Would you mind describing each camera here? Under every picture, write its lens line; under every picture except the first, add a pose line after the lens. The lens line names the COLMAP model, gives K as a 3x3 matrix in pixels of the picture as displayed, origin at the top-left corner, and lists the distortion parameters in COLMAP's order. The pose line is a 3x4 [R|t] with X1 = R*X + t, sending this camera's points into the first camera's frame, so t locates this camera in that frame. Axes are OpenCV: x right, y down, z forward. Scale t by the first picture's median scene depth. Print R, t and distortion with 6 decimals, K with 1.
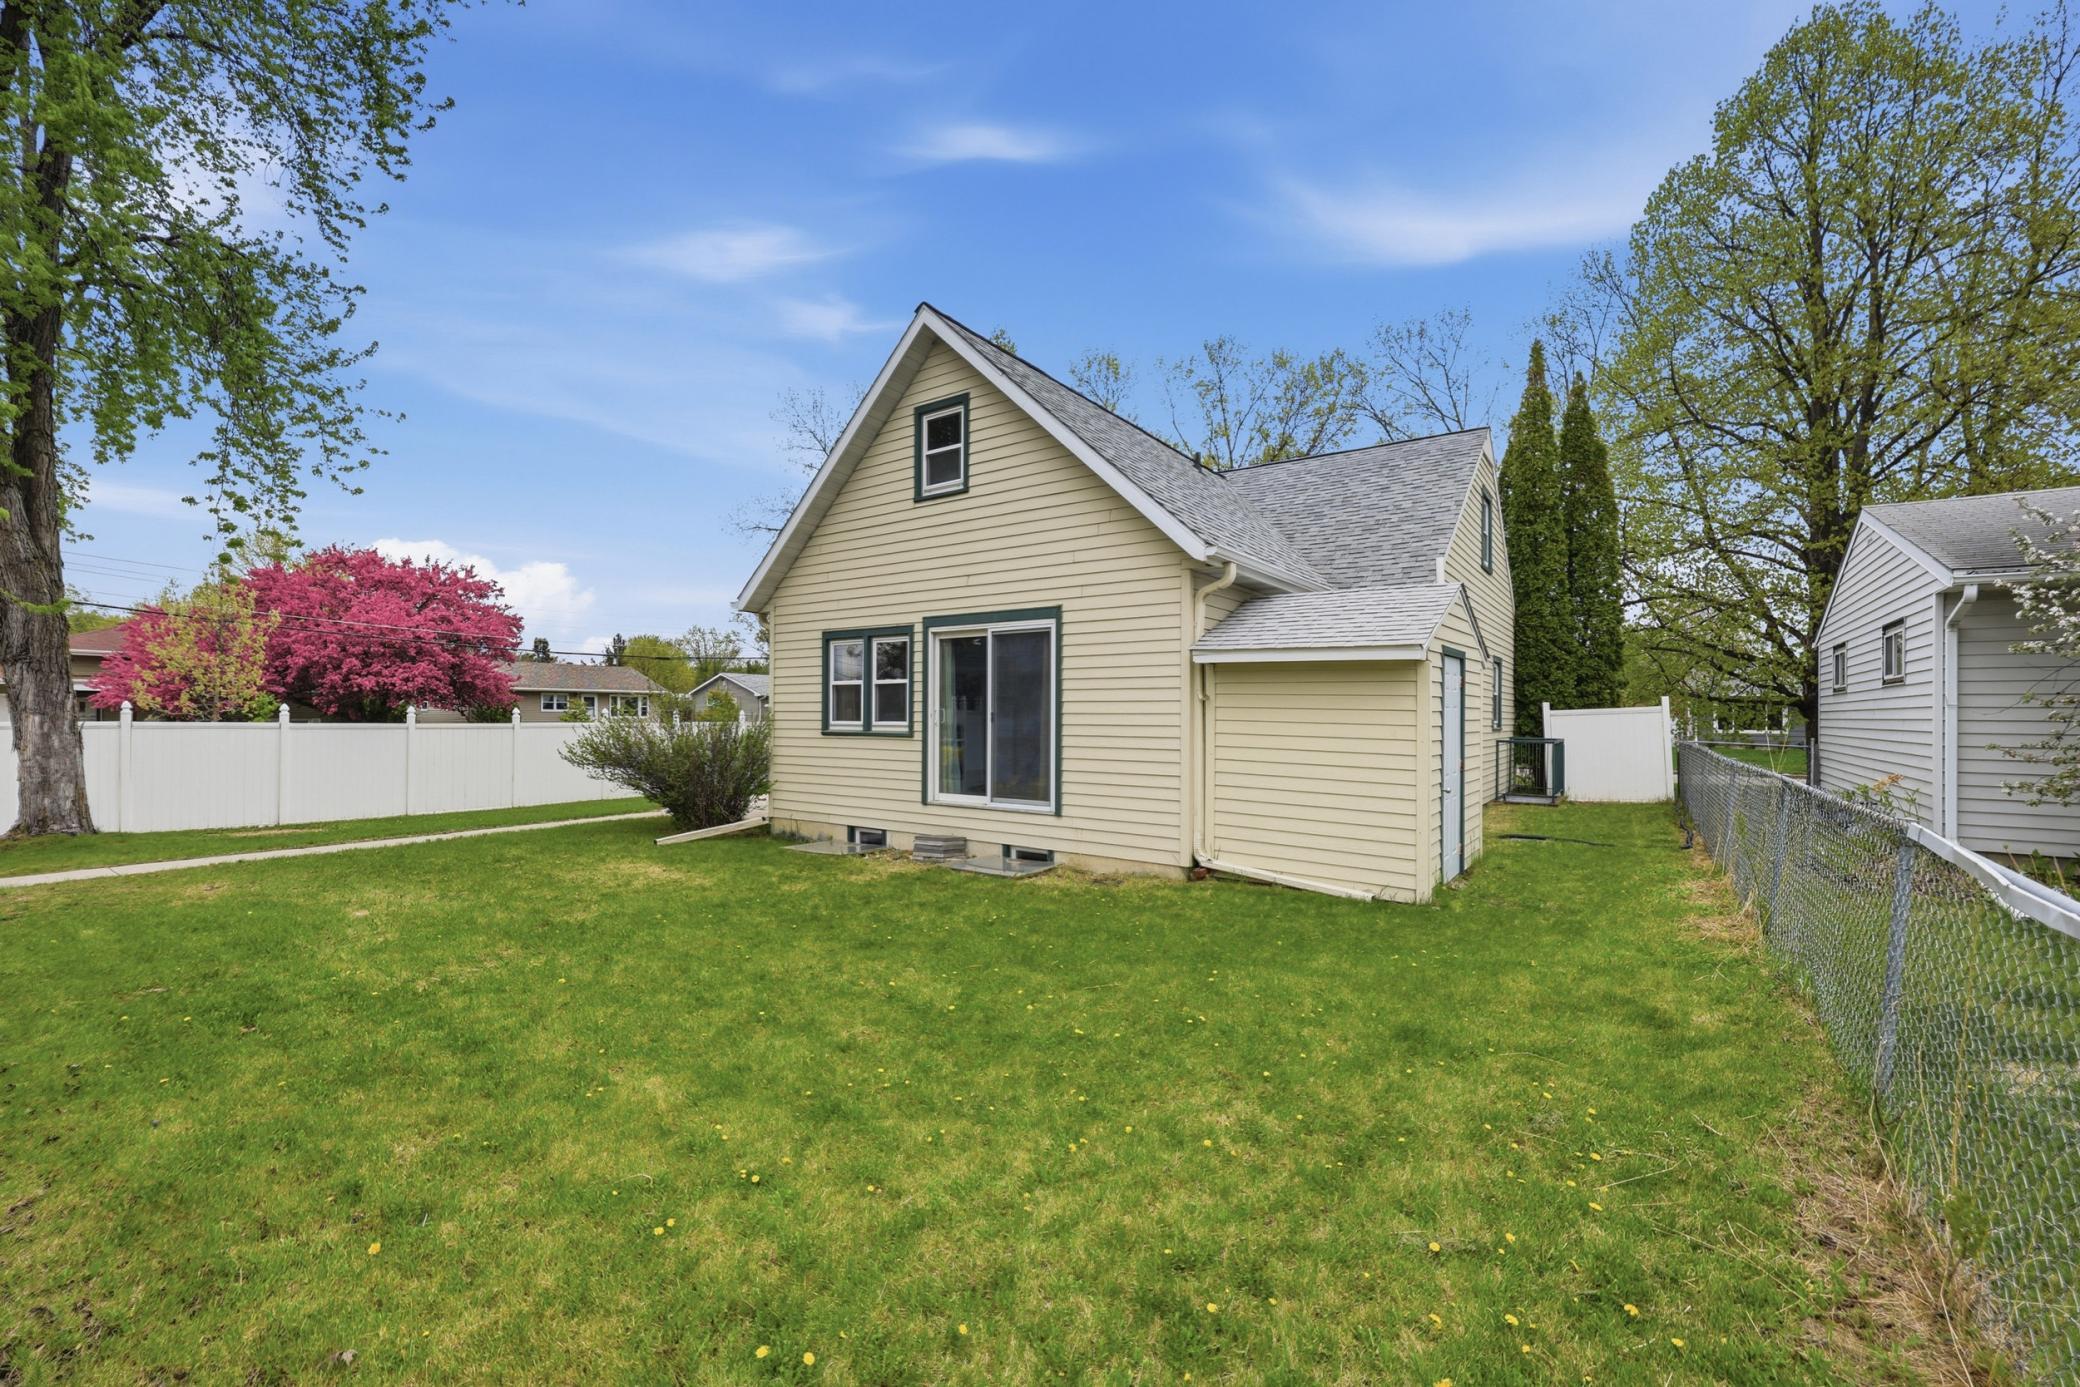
lens RADIAL K [[860.2, 0, 1055.7], [0, 860.2, 702.1], [0, 0, 1]] dist [0.000173, 0.000108]
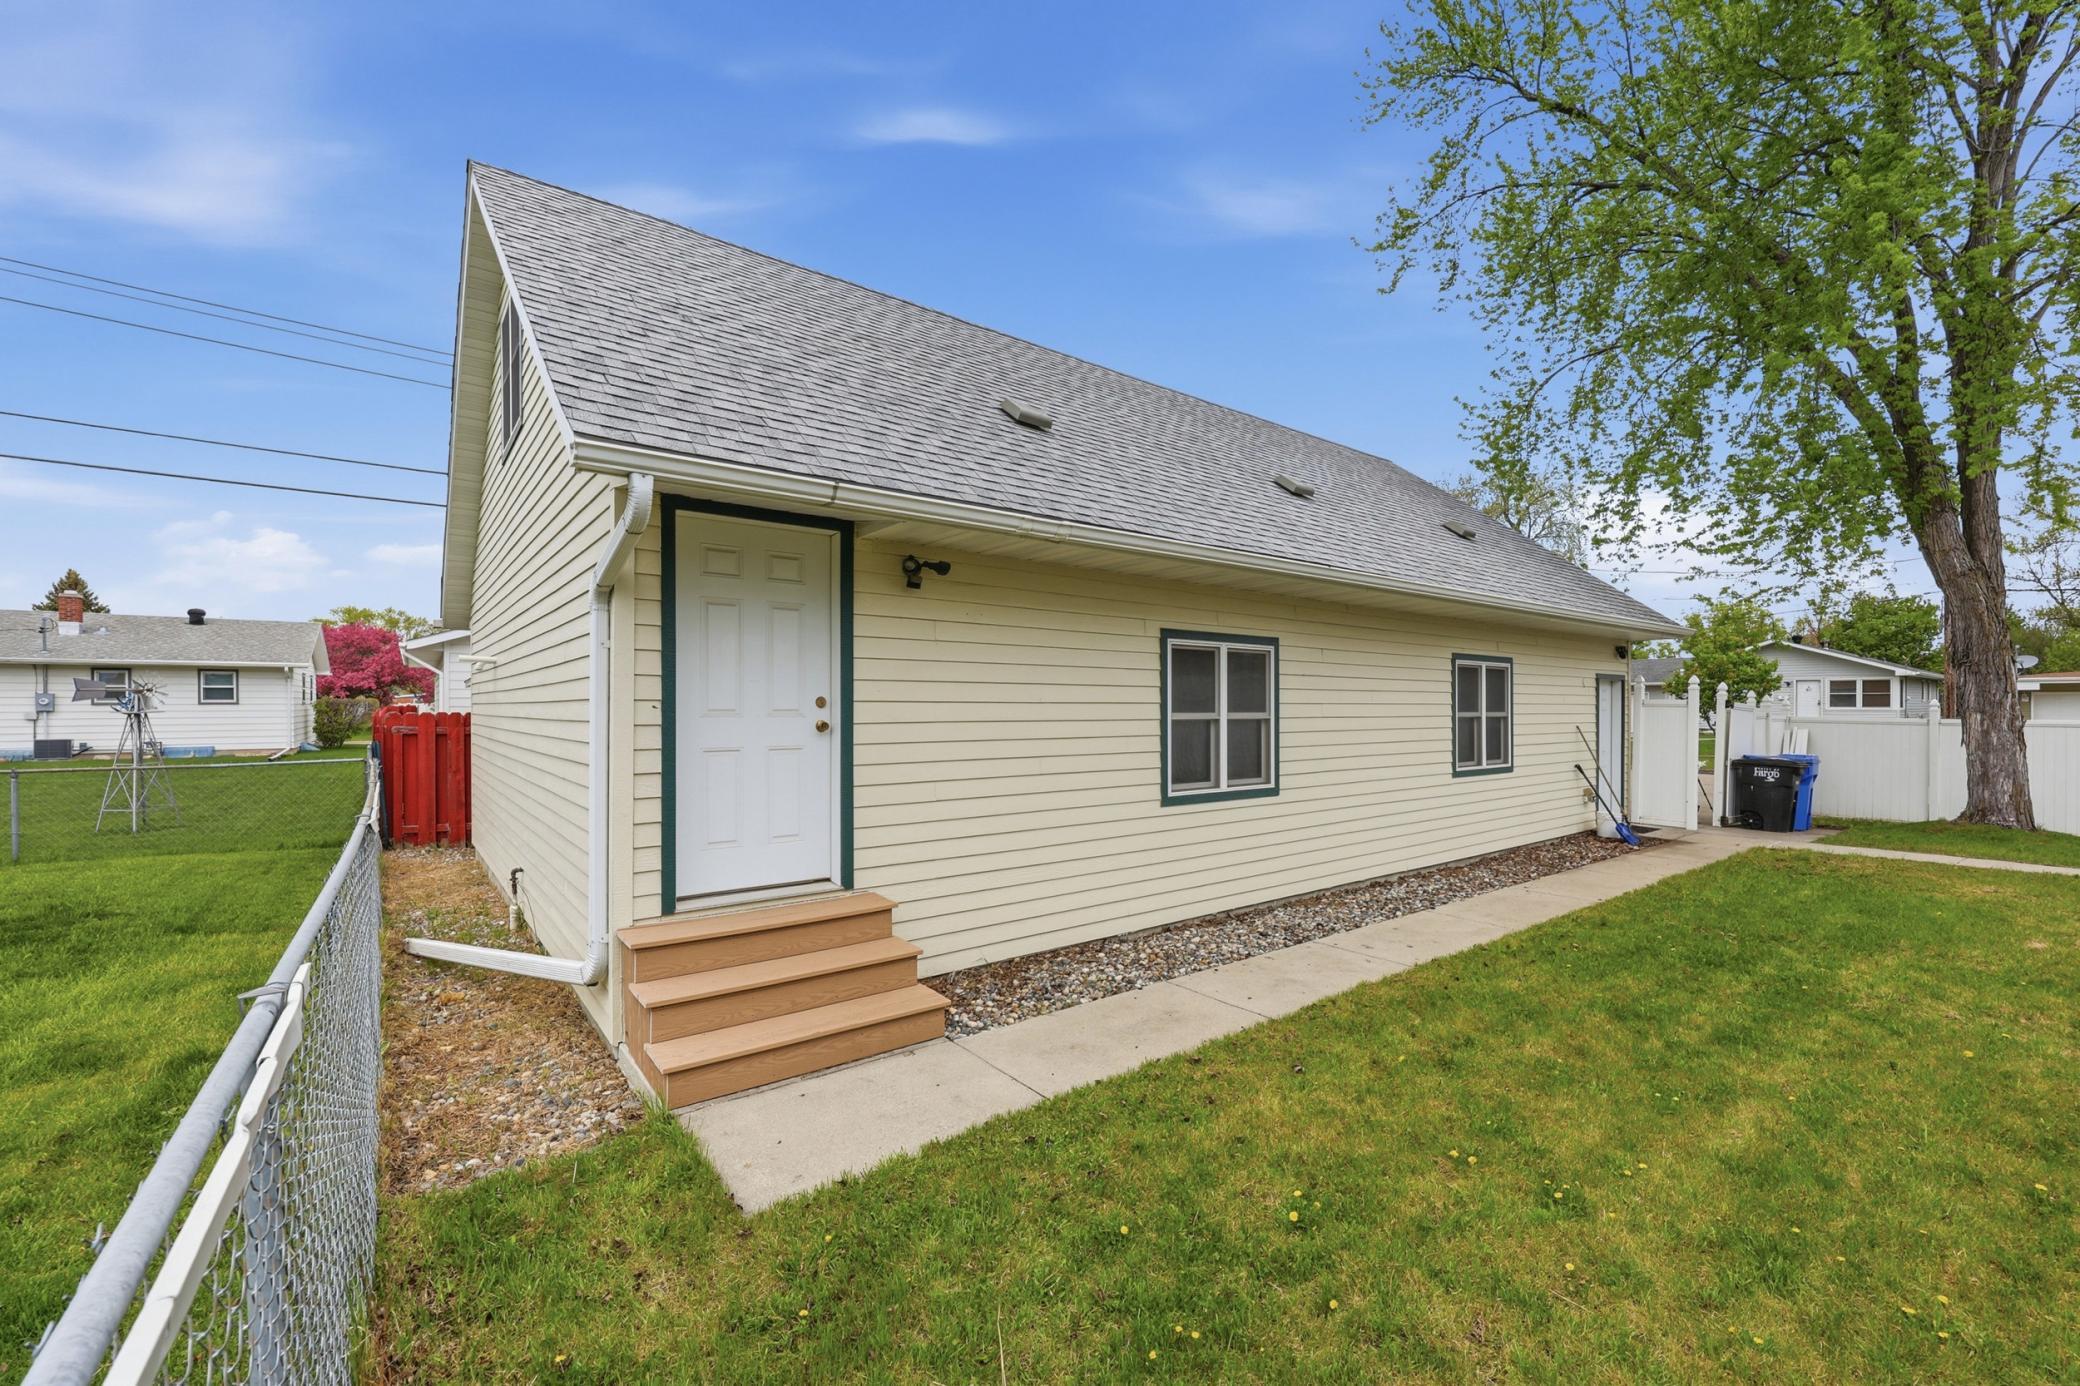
lens RADIAL K [[860.2, 0, 1055.7], [0, 860.2, 701.6], [0, 0, 1]] dist [0.000173, 0.000108]
pose [[-0.296735, -0.006121, -0.954940, 1.023390], [0.007394, 0.999935, -0.008707, 0.004731], [0.954931, -0.009645, -0.296670, 1.037446]]
